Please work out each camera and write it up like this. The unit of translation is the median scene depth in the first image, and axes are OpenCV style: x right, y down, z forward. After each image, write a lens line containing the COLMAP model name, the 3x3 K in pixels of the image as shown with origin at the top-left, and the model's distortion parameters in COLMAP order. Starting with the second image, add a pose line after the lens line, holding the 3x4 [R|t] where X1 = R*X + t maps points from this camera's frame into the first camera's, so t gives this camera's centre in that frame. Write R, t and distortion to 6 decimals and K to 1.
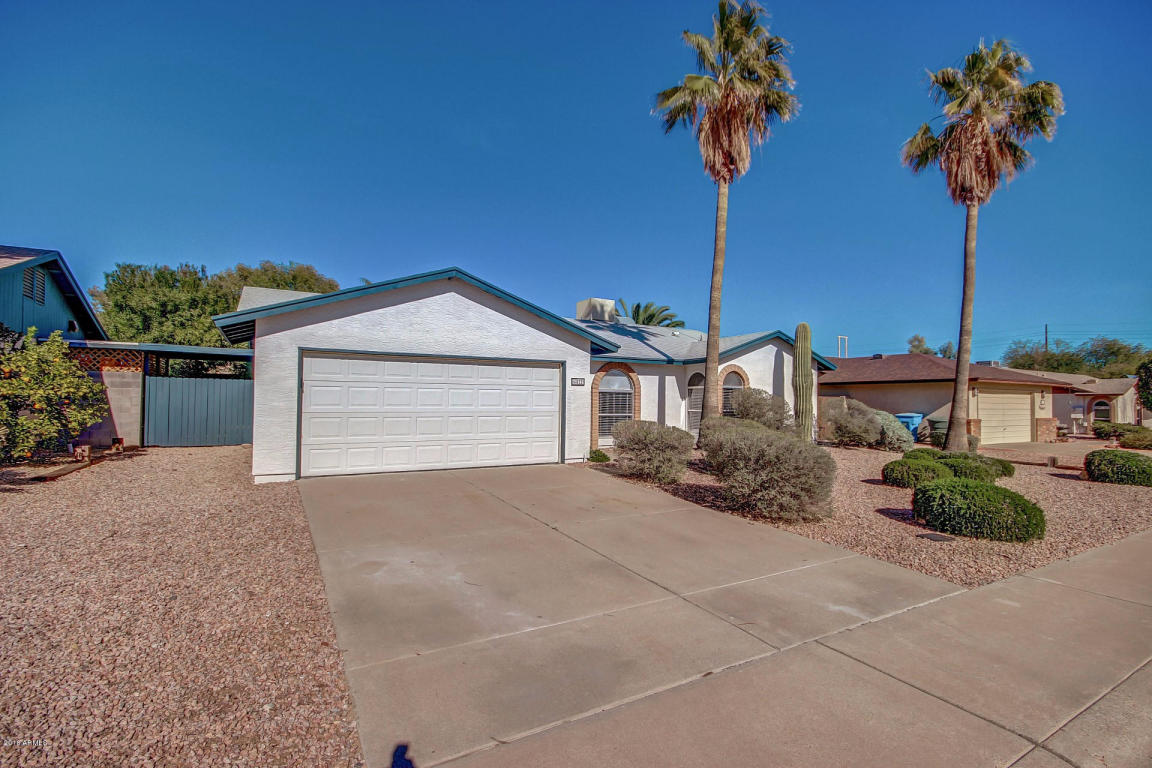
lens RADIAL K [[531.4, 0, 586.5], [0, 531.4, 389.2], [0, 0, 1]] dist [0.003348, -0.008619]
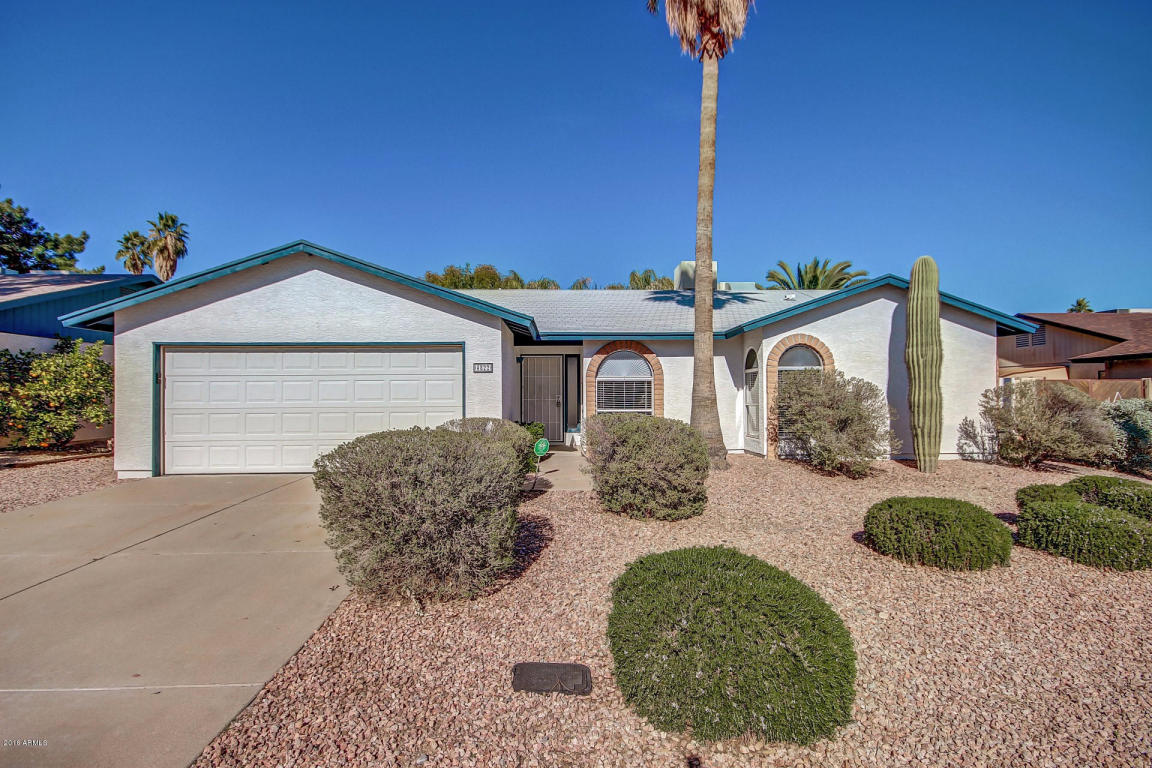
lens RADIAL K [[577.0, 0, 585.0], [0, 577.0, 386.6], [0, 0, 1]] dist [0.000898, -0.000847]
pose [[0.881016, -0.021795, -0.472584, 0.513831], [0.023907, 0.999713, -0.001537, 0.018265], [0.472482, -0.009944, 0.881284, 0.334007]]
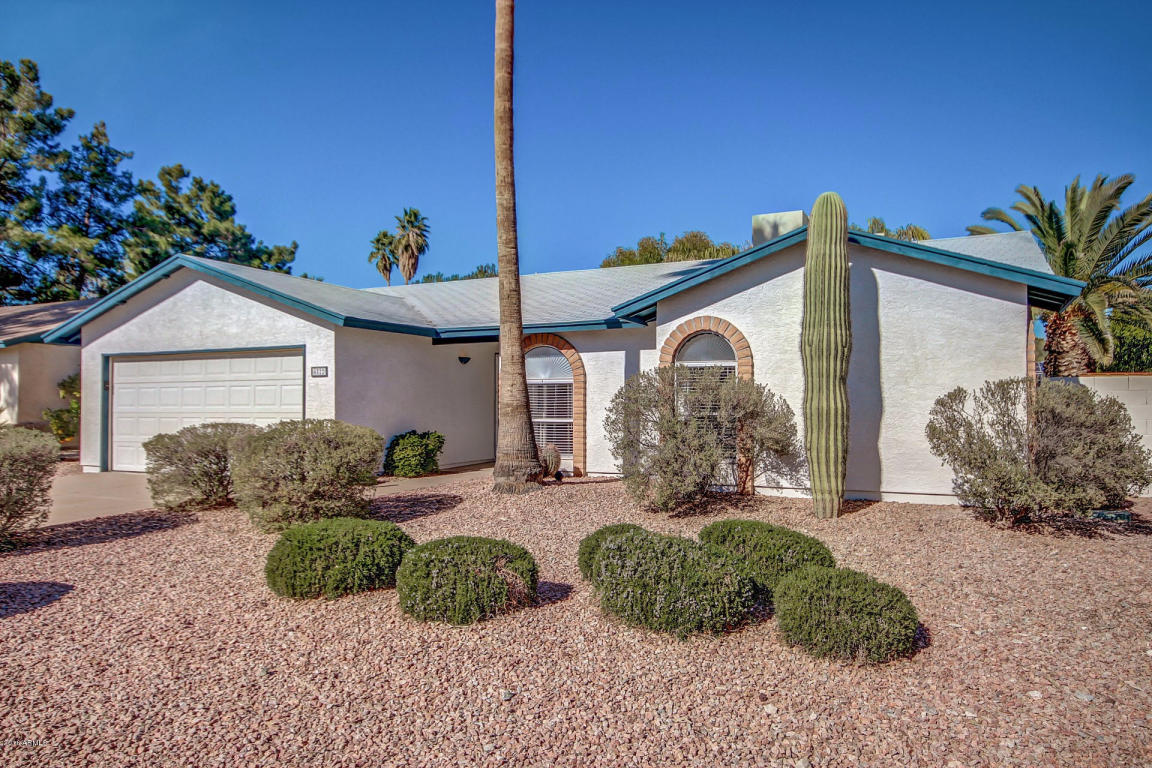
lens RADIAL K [[785.5, 0, 576.0], [0, 785.5, 384.0], [0, 0, 1]] dist [0.005954, 0.000782]
pose [[0.550709, -0.033931, -0.834007, 1.082943], [0.024822, 0.999397, -0.024270, 0.038068], [0.834328, -0.007337, 0.551219, 0.705349]]
